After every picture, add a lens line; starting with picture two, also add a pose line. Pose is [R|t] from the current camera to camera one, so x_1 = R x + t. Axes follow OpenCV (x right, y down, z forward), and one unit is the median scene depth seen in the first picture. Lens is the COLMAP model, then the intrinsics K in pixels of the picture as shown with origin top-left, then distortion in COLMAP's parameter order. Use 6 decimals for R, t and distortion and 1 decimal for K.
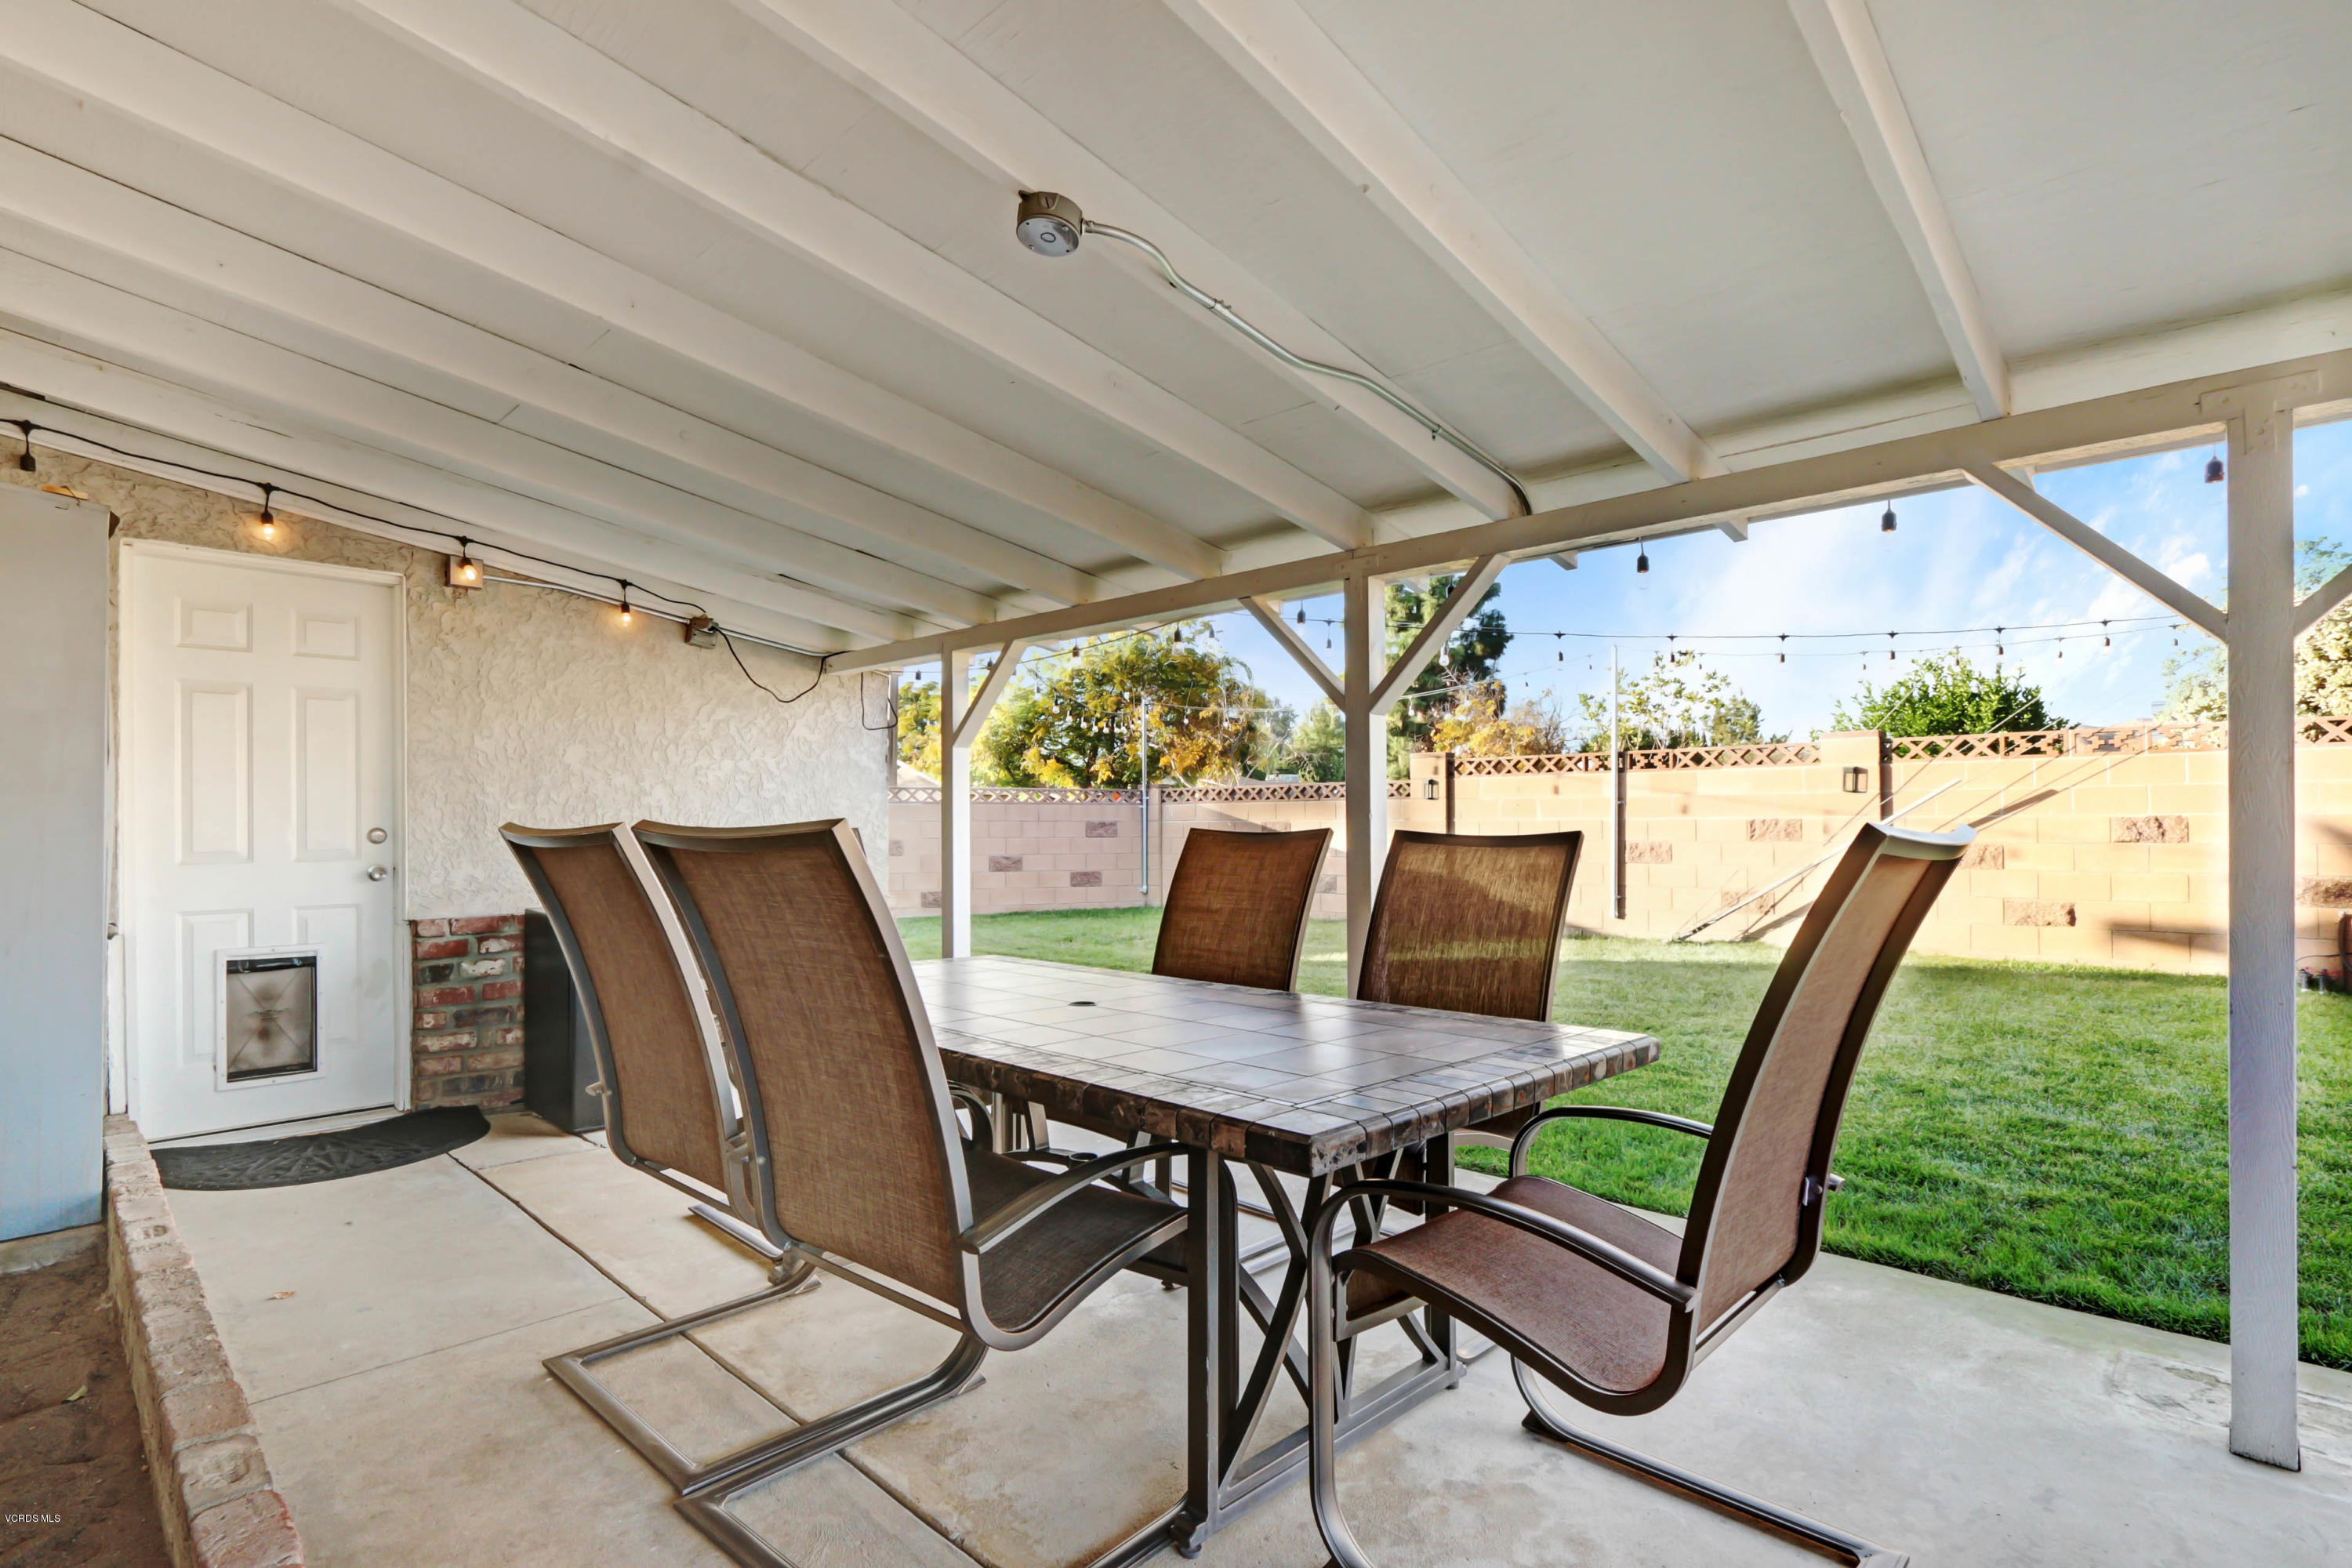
lens RADIAL K [[1087.6, 0, 1185.0], [0, 1087.6, 826.0], [0, 0, 1]] dist [-0.022641, 0.003806]
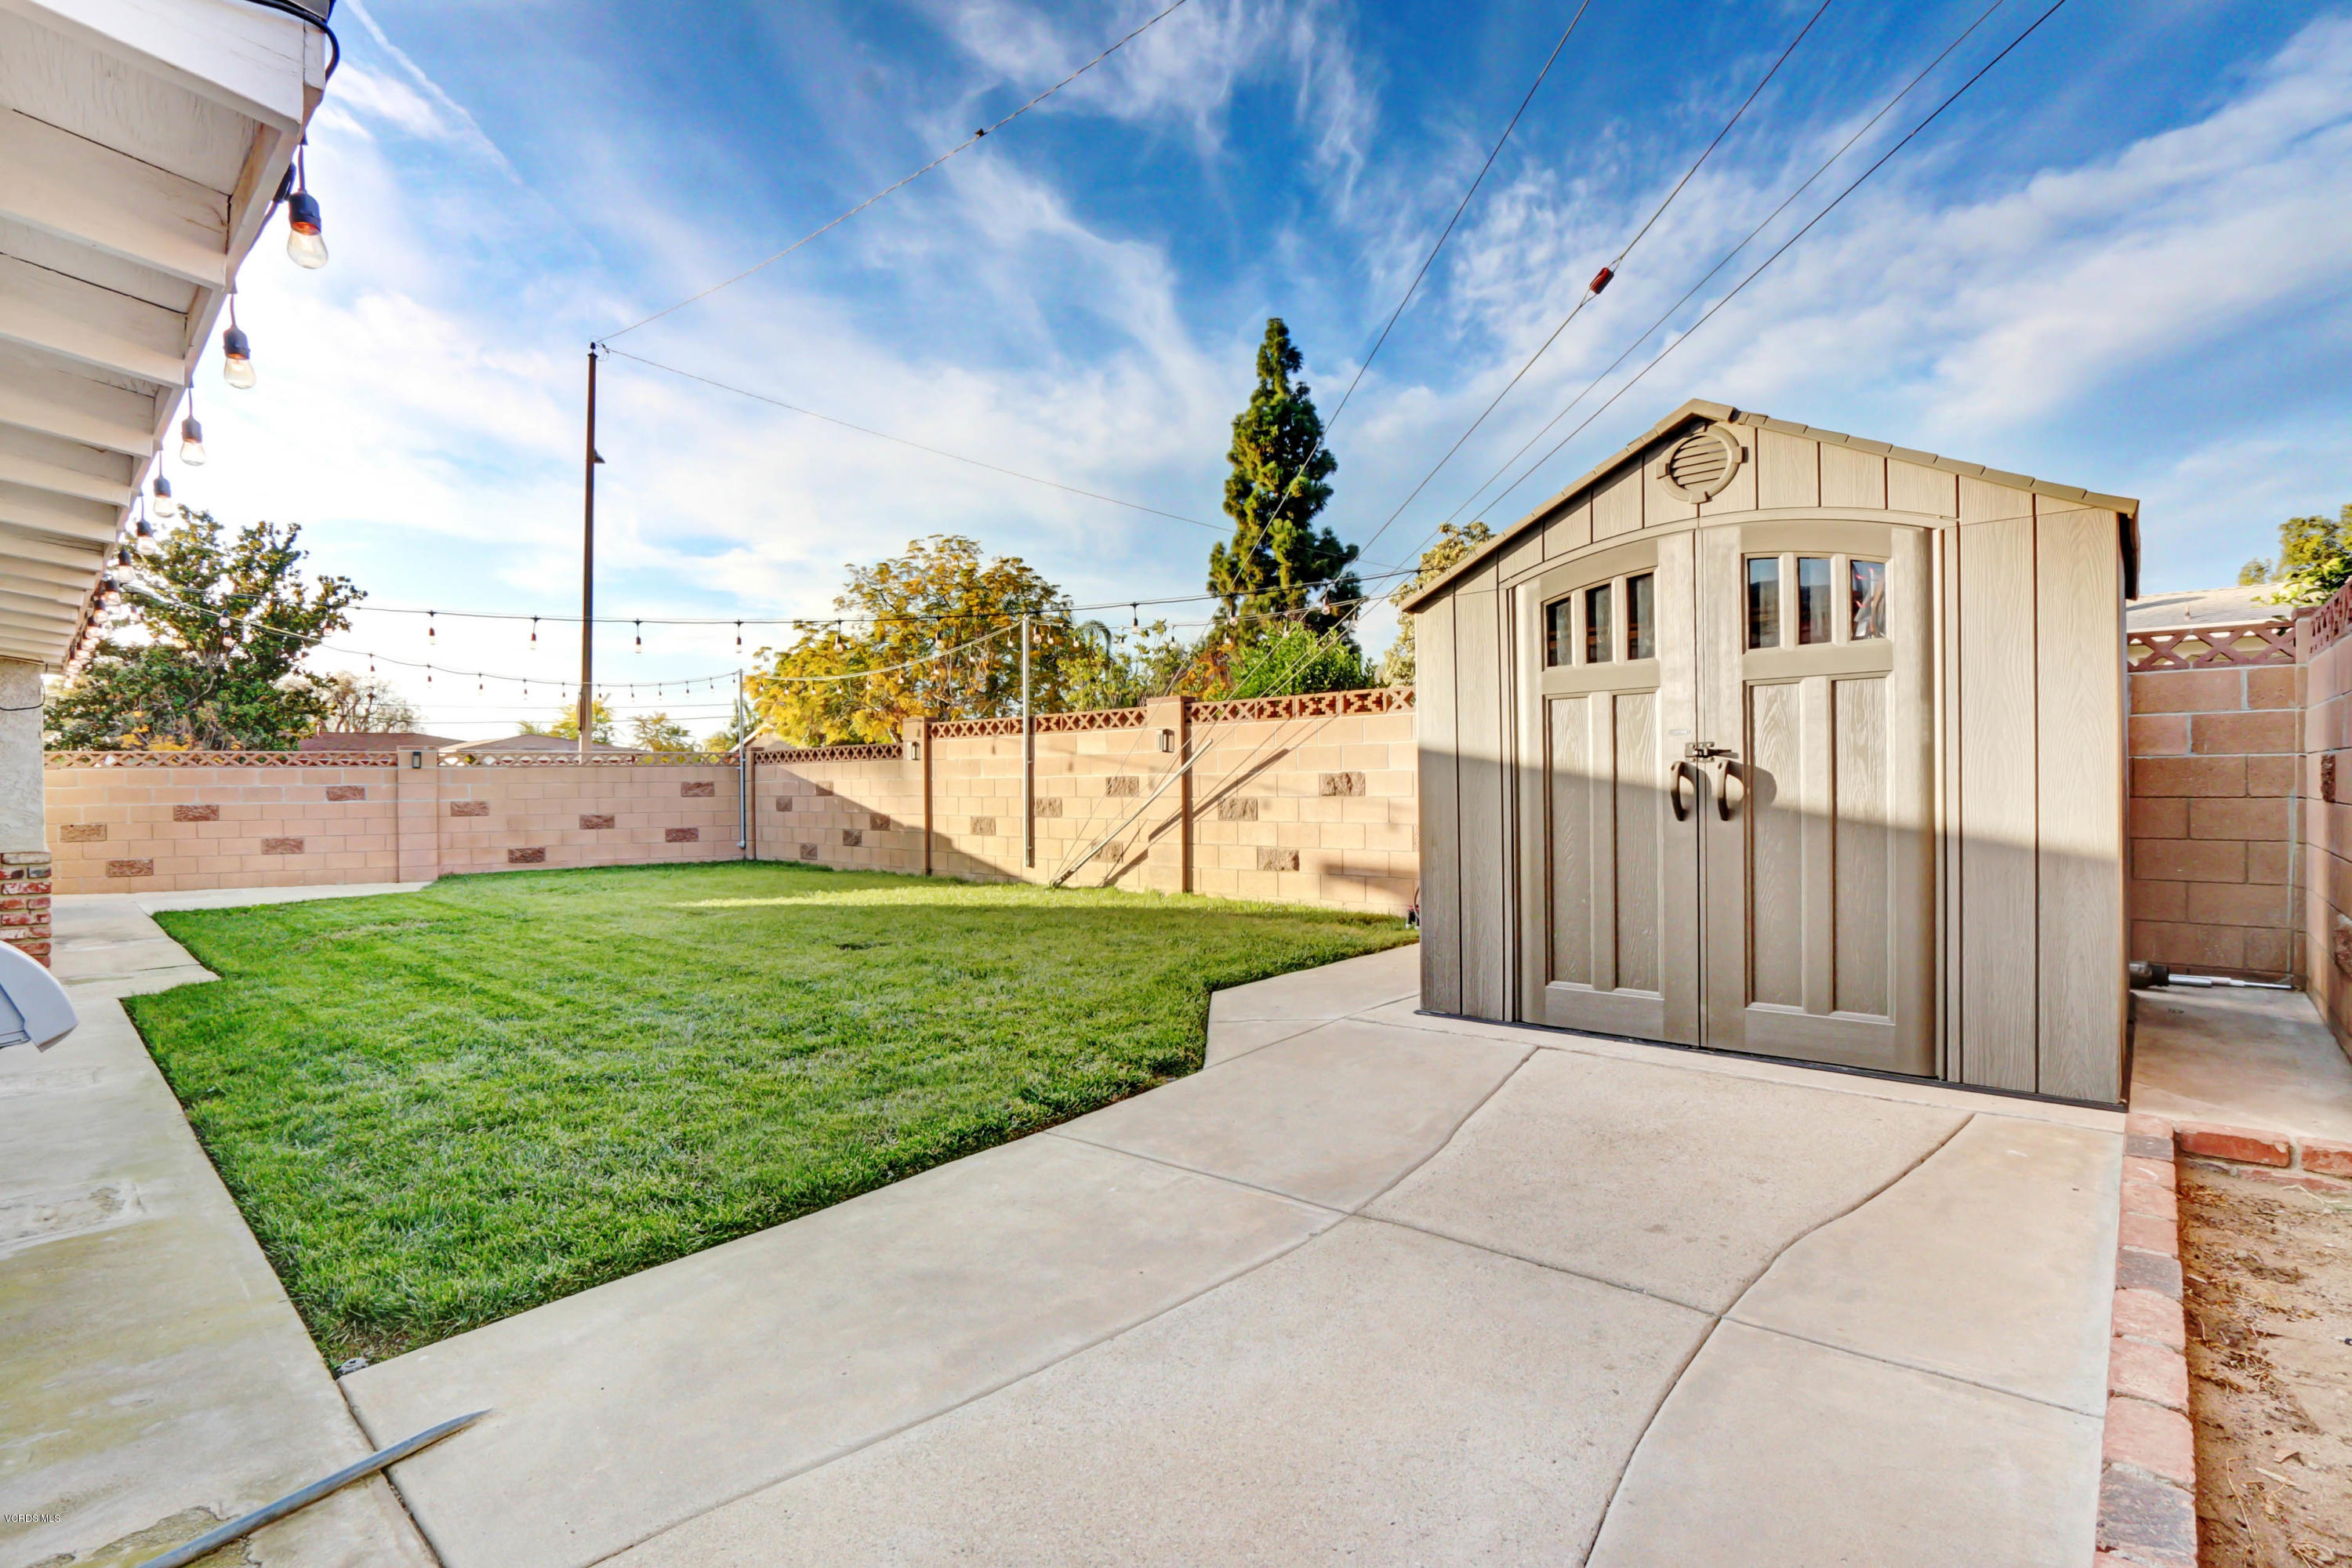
lens RADIAL K [[1087.6, 0, 1150.6], [0, 1087.6, 785.1], [0, 0, 1]] dist [-0.022641, 0.003806]
pose [[0.999816, -0.006676, 0.017972, 0.549267], [0.006676, 0.999978, 0.000100, 0.002590], [-0.017972, 0.000020, 0.999838, -0.112638]]
